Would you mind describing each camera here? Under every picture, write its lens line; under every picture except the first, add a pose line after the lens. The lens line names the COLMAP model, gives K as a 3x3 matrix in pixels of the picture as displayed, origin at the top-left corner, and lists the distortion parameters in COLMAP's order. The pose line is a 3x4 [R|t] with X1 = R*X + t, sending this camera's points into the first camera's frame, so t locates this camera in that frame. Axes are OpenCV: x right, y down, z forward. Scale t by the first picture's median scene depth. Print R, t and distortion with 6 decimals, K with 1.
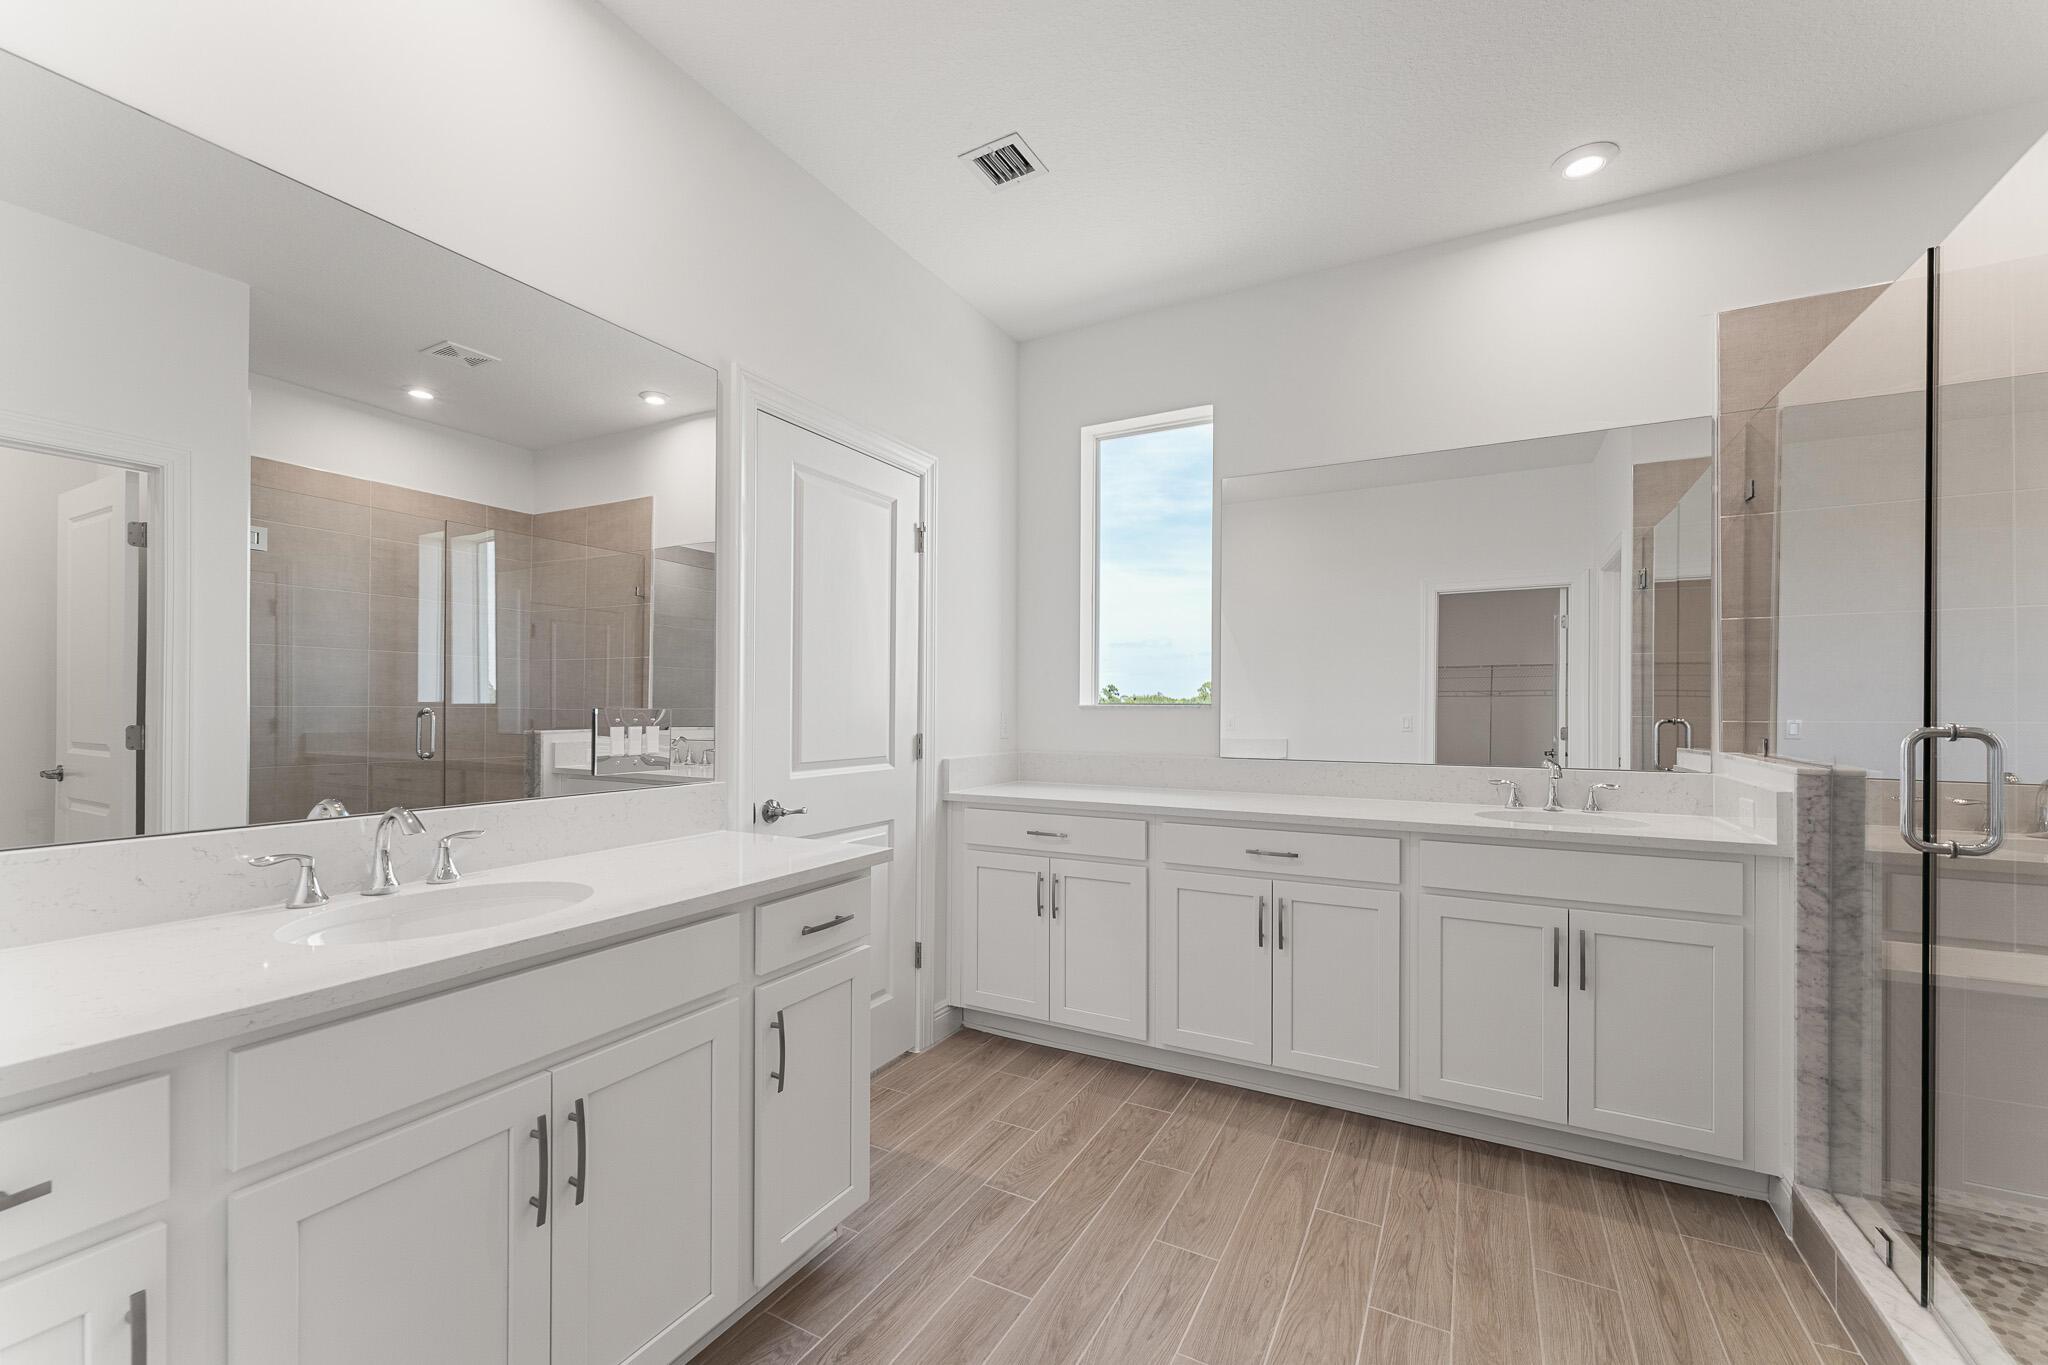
lens RADIAL K [[846.8, 0, 1021.7], [0, 846.8, 694.9], [0, 0, 1]] dist [0.000840, -0.000185]
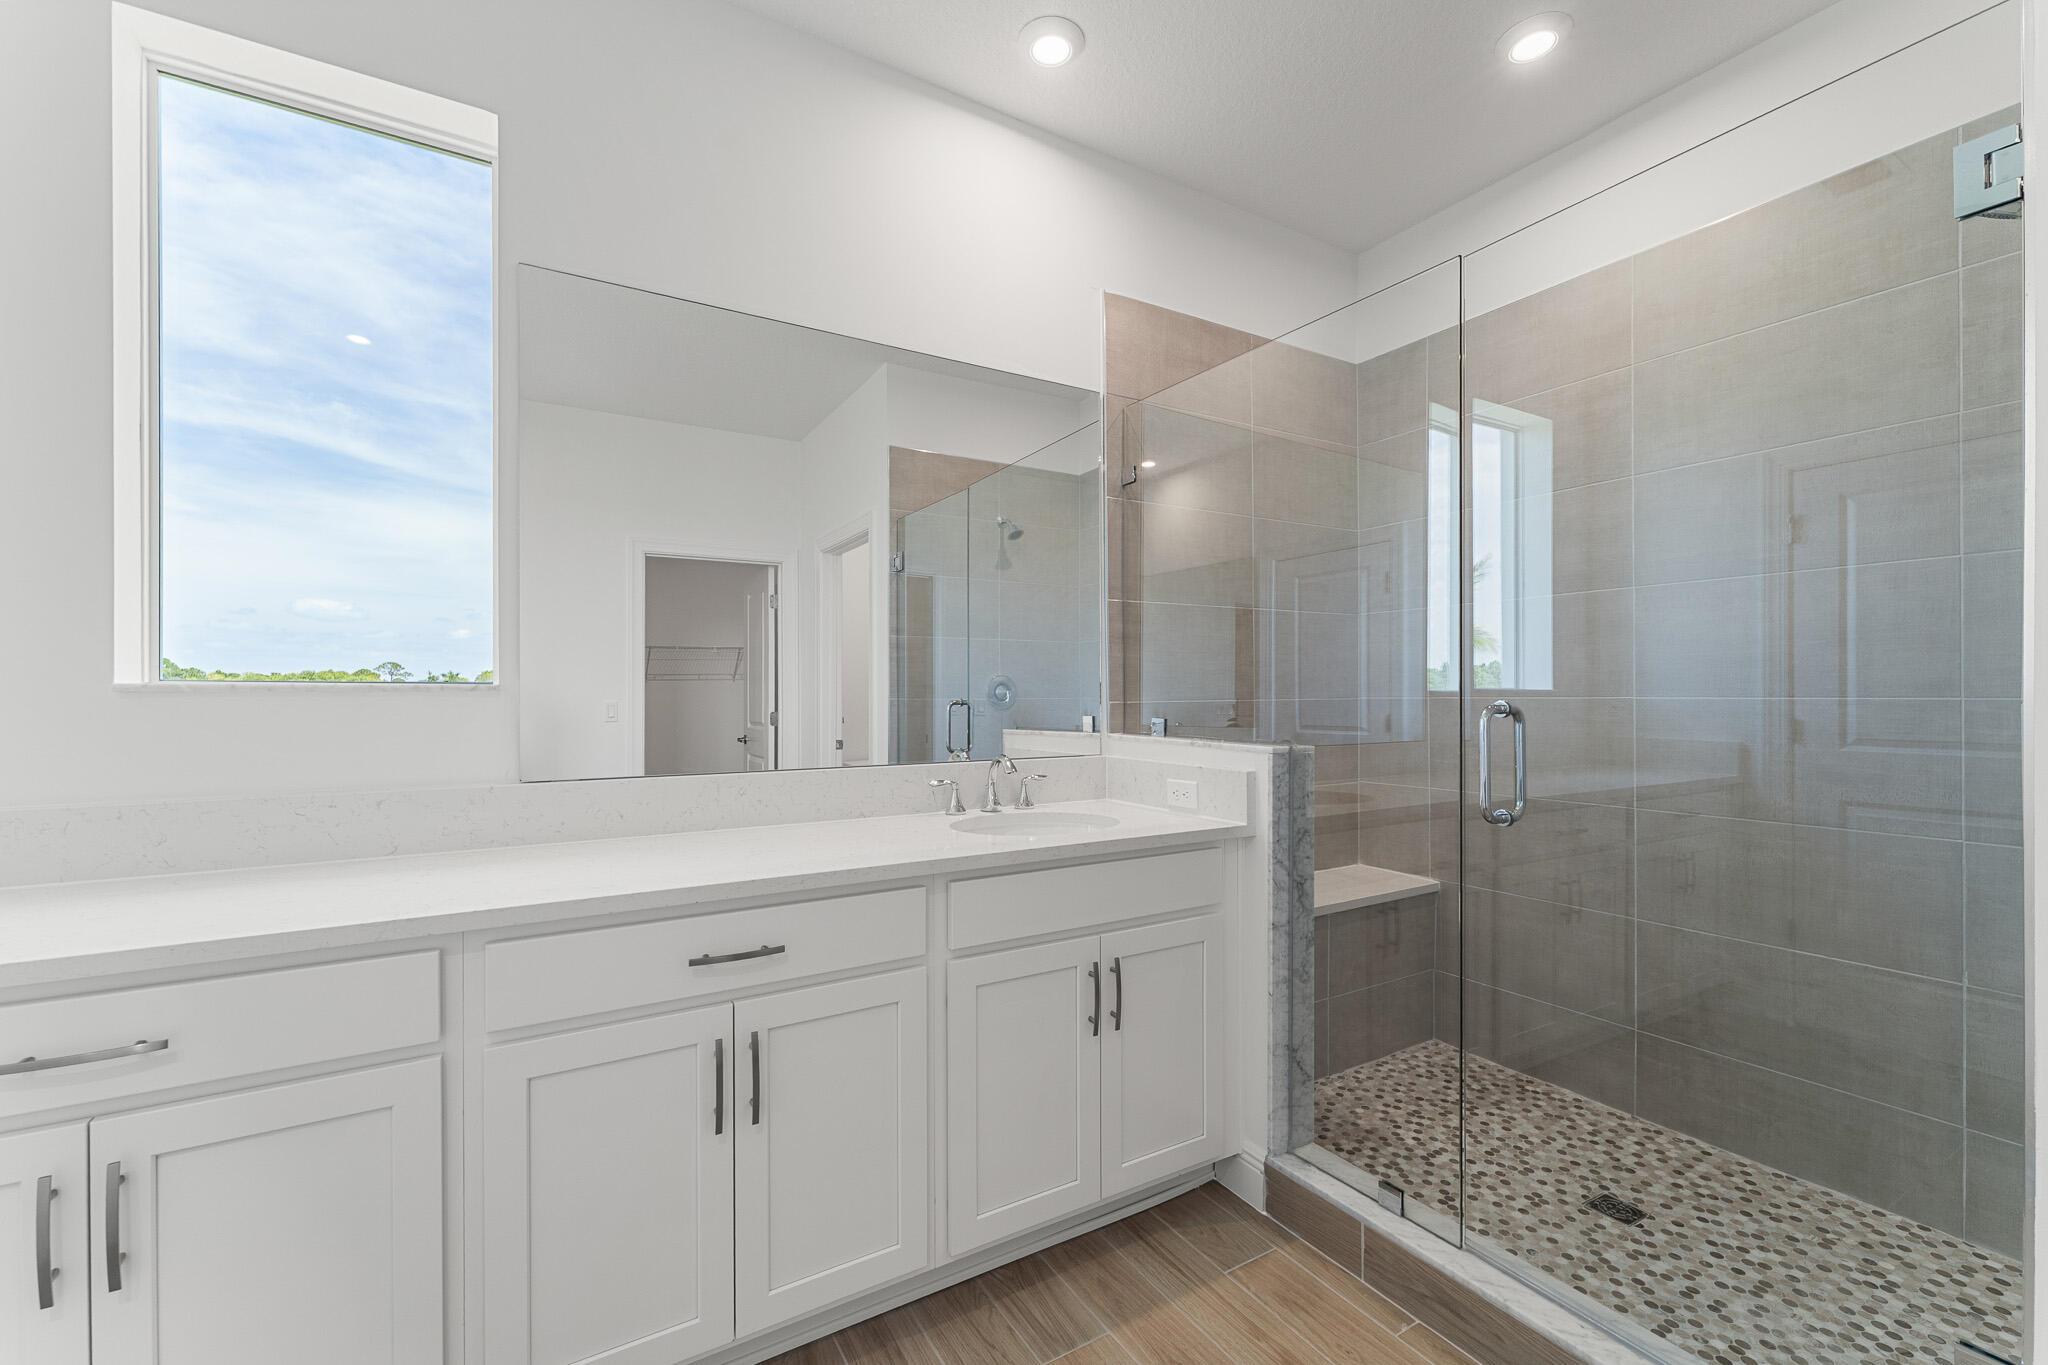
lens RADIAL K [[846.8, 0, 1021.7], [0, 846.8, 694.9], [0, 0, 1]] dist [0.000840, -0.000185]
pose [[0.512548, -0.005190, 0.858643, -0.081161], [-0.009375, 0.999888, 0.011640, 0.011679], [-0.858607, -0.014015, 0.512443, 0.580941]]
